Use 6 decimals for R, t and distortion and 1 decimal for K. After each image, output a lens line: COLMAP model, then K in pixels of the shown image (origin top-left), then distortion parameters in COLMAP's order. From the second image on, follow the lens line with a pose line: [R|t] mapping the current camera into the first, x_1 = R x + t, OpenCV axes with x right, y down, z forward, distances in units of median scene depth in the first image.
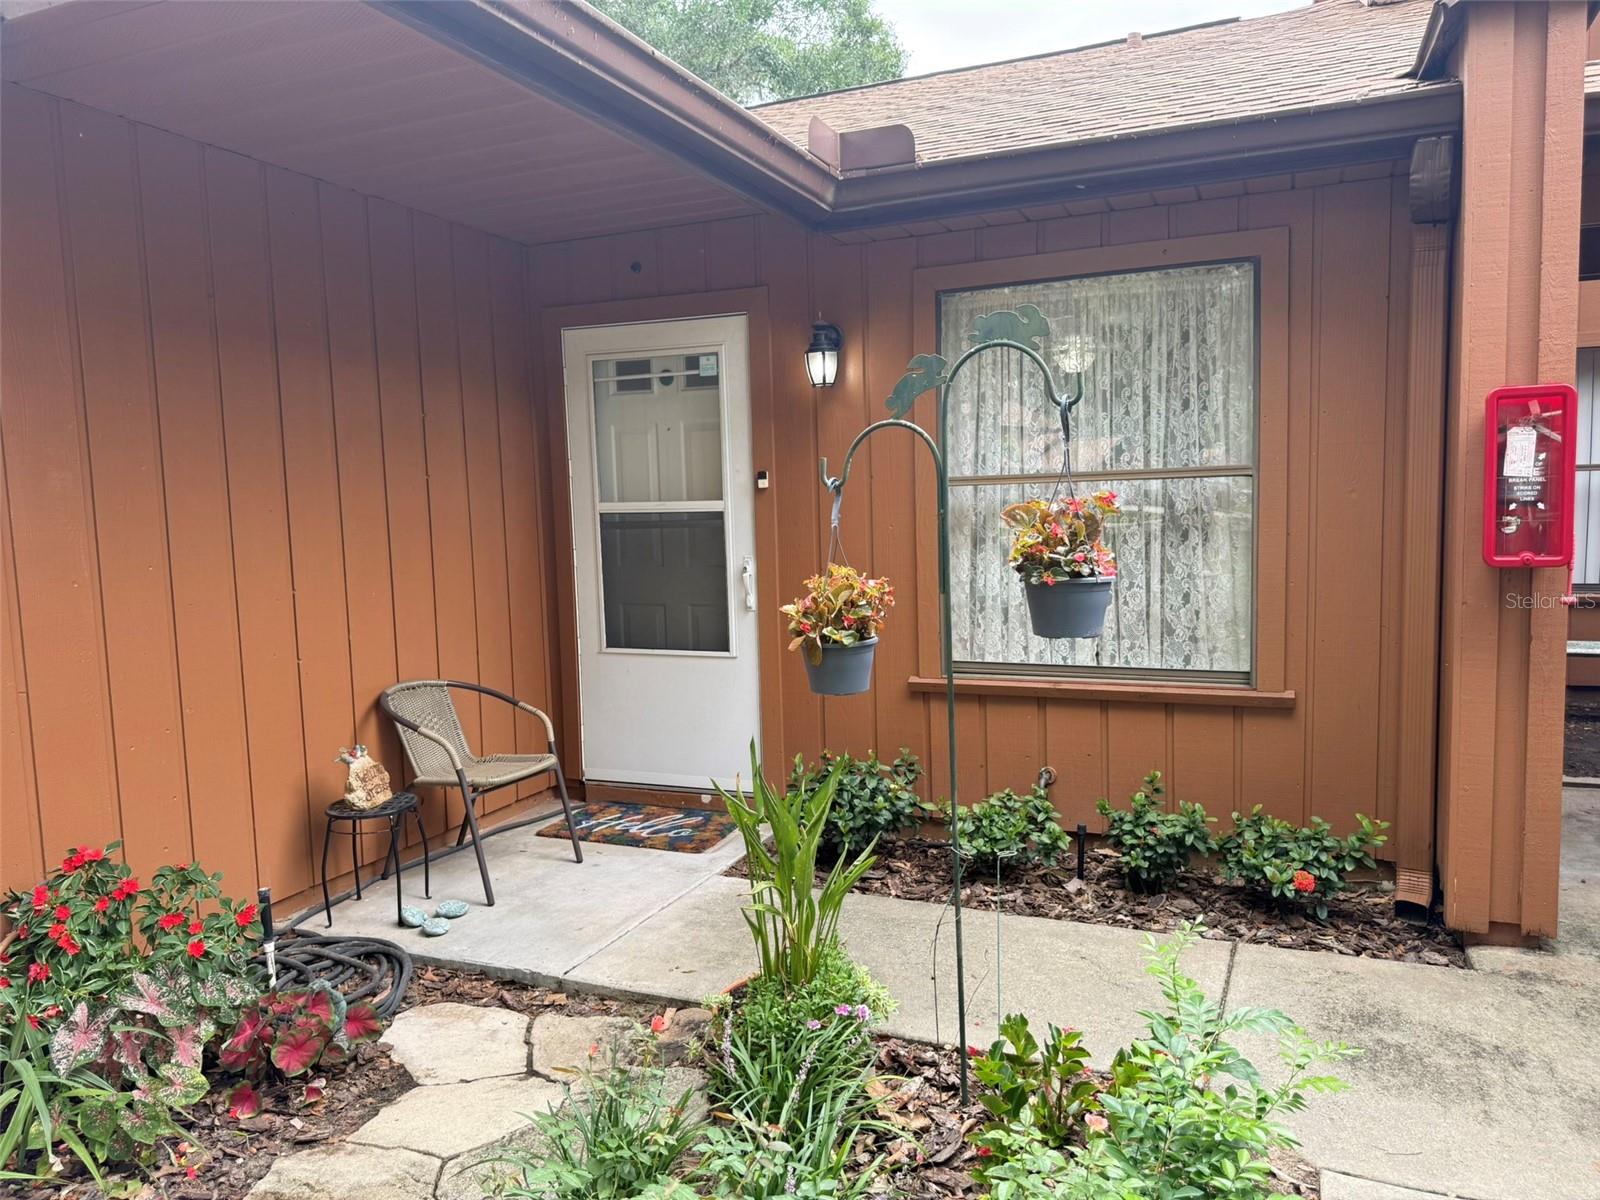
lens RADIAL K [[1131.9, 0, 819.4], [0, 1131.9, 602.5], [0, 0, 1]] dist [0.062467, -0.090300]
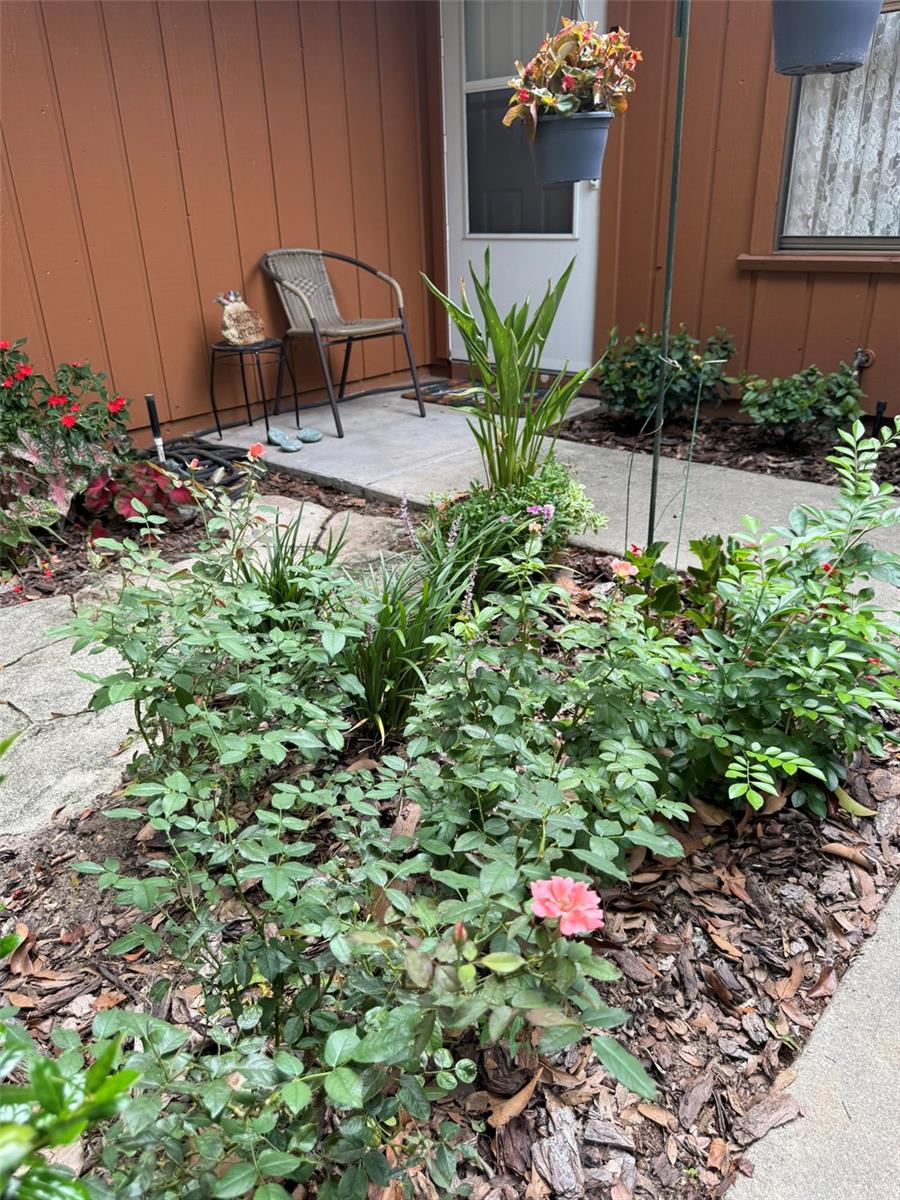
lens RADIAL K [[848.9, 0, 447.8], [0, 848.9, 617.8], [0, 0, 1]] dist [0.062467, -0.090300]
pose [[0.942371, 0.139558, -0.304074, 0.115210], [-0.019700, 0.930418, 0.365971, 0.095212], [0.333990, -0.338890, 0.879548, 0.141621]]
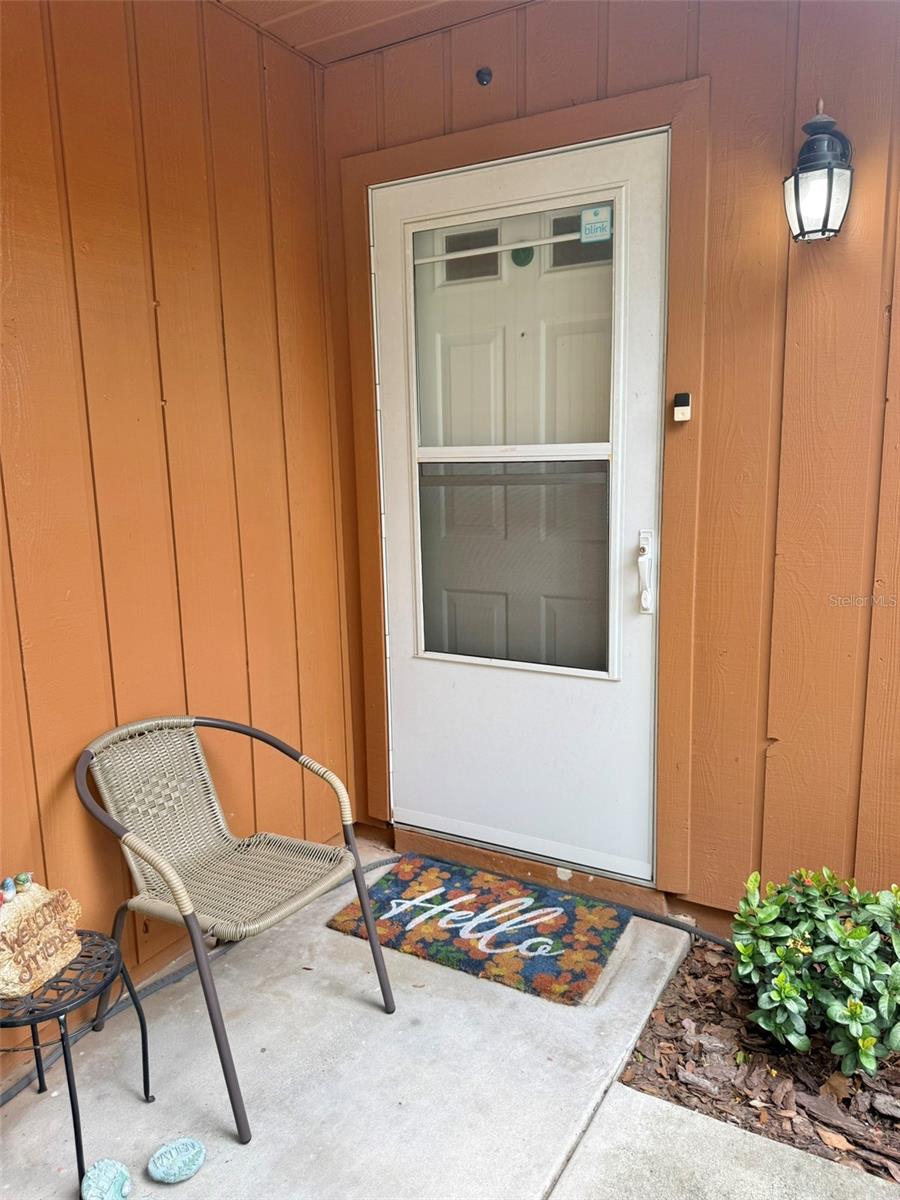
lens RADIAL K [[848.9, 0, 443.3], [0, 848.9, 609.3], [0, 0, 1]] dist [0.062467, -0.090300]
pose [[0.991462, 0.026945, -0.127585, -0.123056], [-0.015129, 0.995580, 0.092693, -0.042049], [0.129518, -0.089971, 0.987487, 0.537135]]
